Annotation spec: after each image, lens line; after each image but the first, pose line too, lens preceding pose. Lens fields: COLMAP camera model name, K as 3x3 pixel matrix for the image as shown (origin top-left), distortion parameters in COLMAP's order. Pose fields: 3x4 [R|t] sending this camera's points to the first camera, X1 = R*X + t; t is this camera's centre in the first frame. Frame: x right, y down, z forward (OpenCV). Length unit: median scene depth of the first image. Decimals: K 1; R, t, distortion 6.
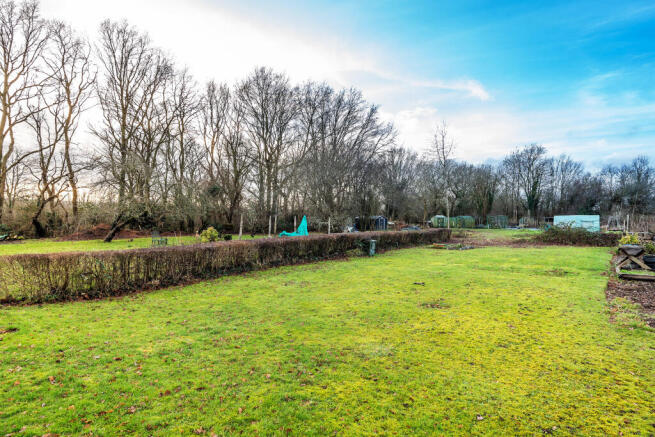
lens RADIAL K [[352.6, 0, 327.5], [0, 352.6, 218.5], [0, 0, 1]] dist [0.012013, 0.000212]
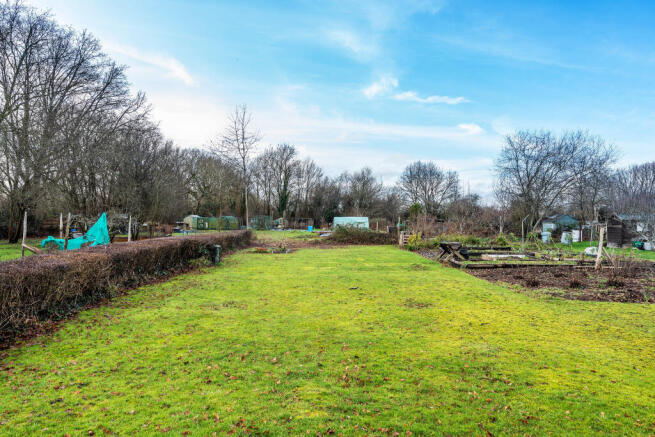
lens RADIAL K [[422.9, 0, 327.5], [0, 422.9, 218.5], [0, 0, 1]] dist [0.000043, 0.002266]
pose [[0.752915, 0.009820, 0.658045, -0.117349], [-0.009133, 0.999948, -0.004472, 0.001115], [-0.658054, -0.002643, 0.752966, 0.044973]]
